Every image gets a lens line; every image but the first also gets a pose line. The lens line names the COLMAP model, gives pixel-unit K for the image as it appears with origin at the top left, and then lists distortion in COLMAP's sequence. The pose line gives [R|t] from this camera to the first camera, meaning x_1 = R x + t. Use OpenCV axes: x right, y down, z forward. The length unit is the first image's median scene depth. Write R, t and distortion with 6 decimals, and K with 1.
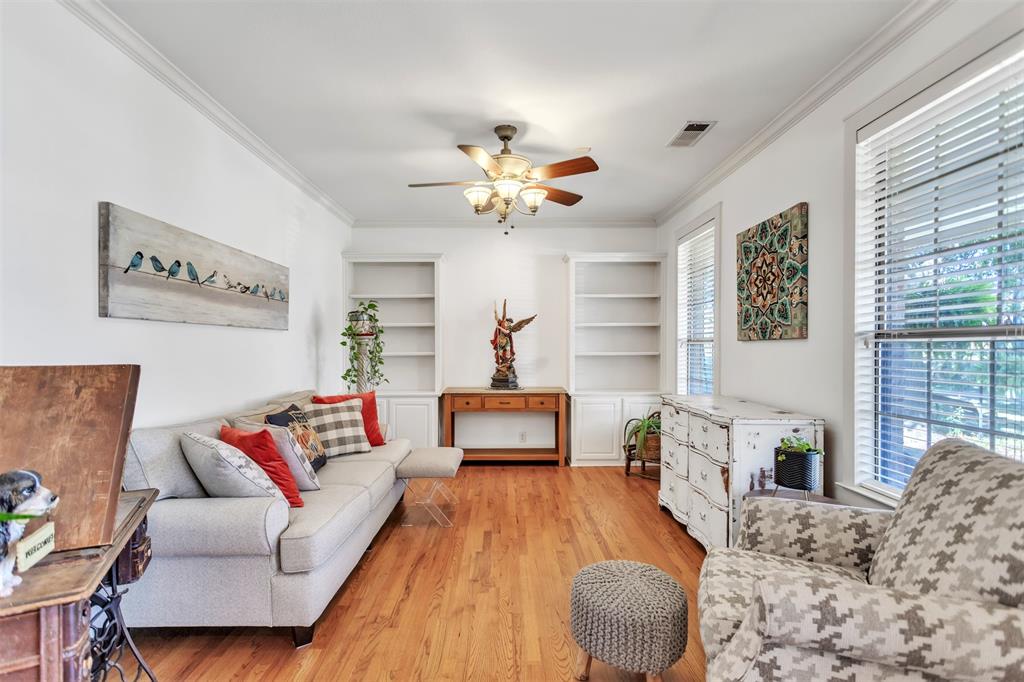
lens RADIAL K [[499.8, 0, 511.7], [0, 499.8, 345.5], [0, 0, 1]] dist [0.003960, 0.000371]
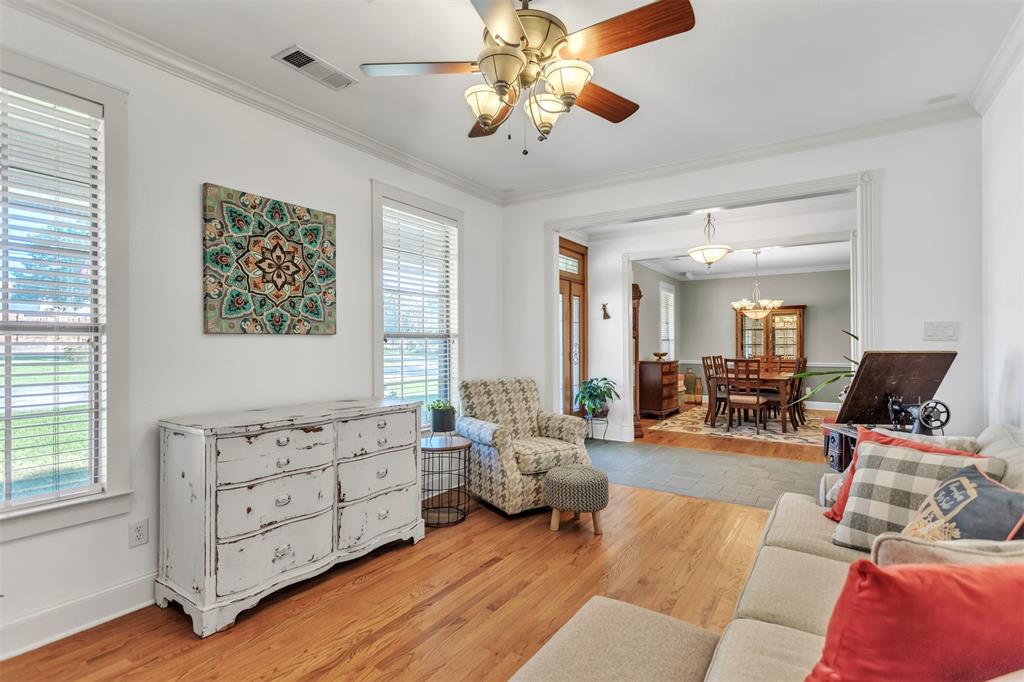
lens RADIAL K [[499.8, 0, 508.8], [0, 499.8, 339.6], [0, 0, 1]] dist [0.003960, 0.000371]
pose [[-0.830556, 0.010611, 0.556835, -0.345521], [0.005132, 0.999922, -0.011400, 0.011329], [-0.556912, -0.006611, -0.830545, 1.581115]]
